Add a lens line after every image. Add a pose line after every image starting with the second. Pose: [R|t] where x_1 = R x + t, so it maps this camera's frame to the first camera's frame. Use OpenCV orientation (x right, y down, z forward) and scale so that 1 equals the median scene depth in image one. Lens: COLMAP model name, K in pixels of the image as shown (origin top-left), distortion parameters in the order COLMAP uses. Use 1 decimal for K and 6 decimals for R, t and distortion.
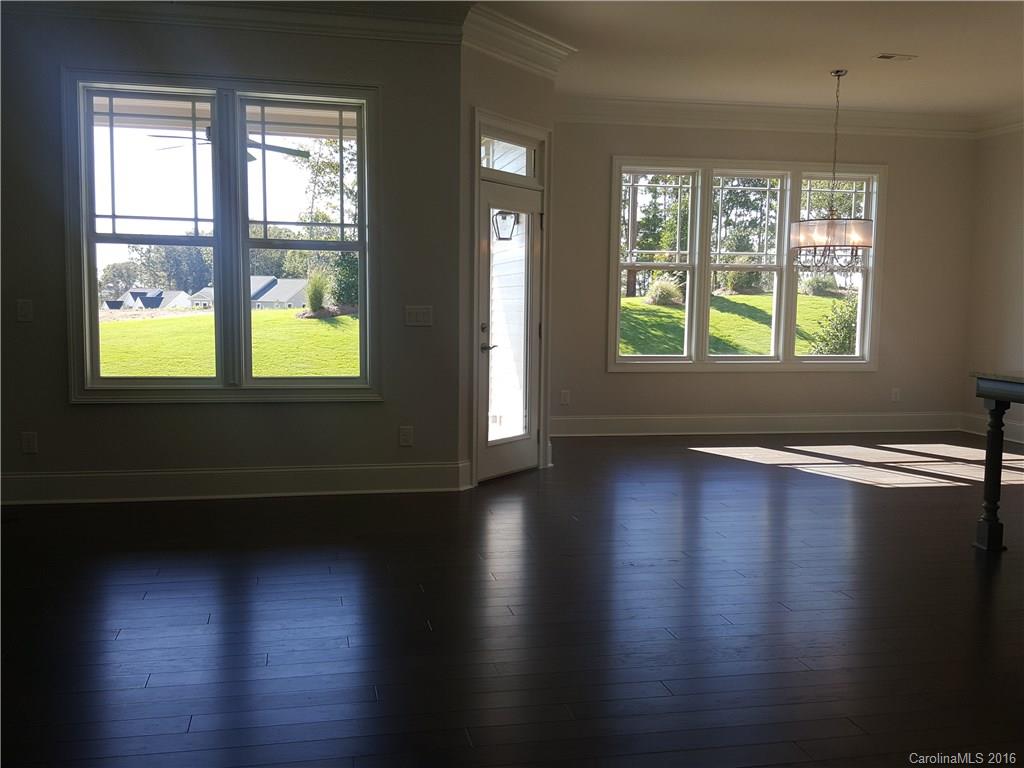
lens RADIAL K [[992.2, 0, 512.0], [0, 992.2, 384.0], [0, 0, 1]] dist [0.175875, -0.325678]
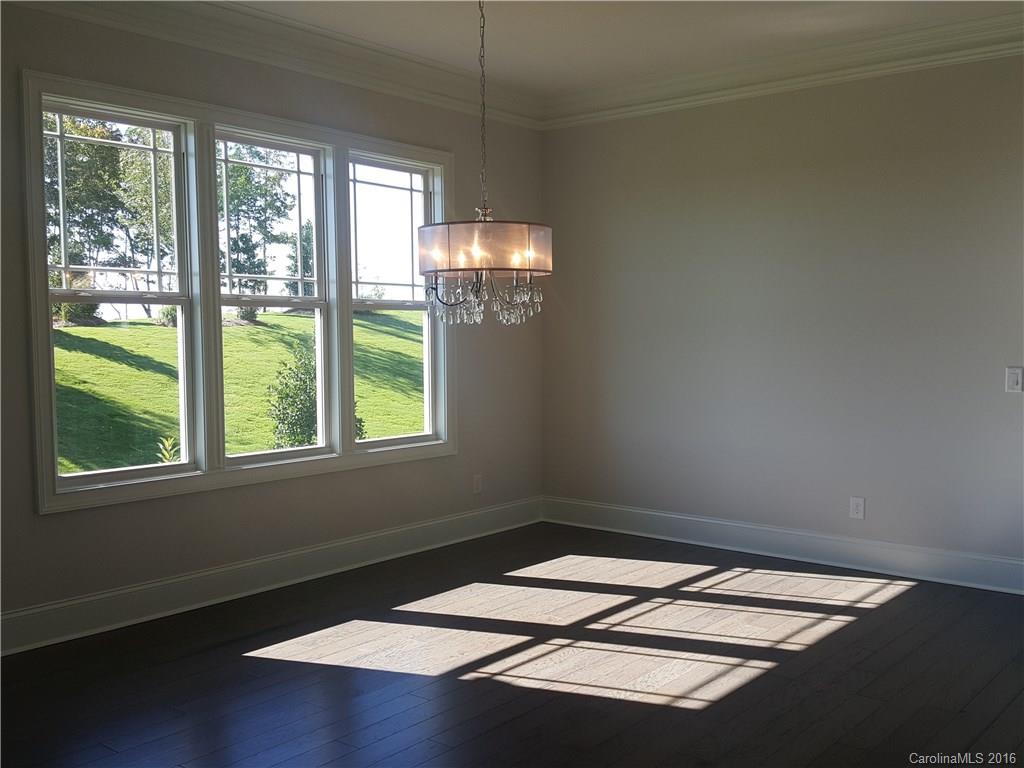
lens RADIAL K [[992.2, 0, 512.0], [0, 992.2, 384.0], [0, 0, 1]] dist [0.175875, -0.325678]
pose [[0.773687, -0.052313, 0.631405, -0.032677], [0.066791, 0.997767, 0.000825, -0.057836], [-0.630038, 0.041533, 0.775453, 0.452412]]
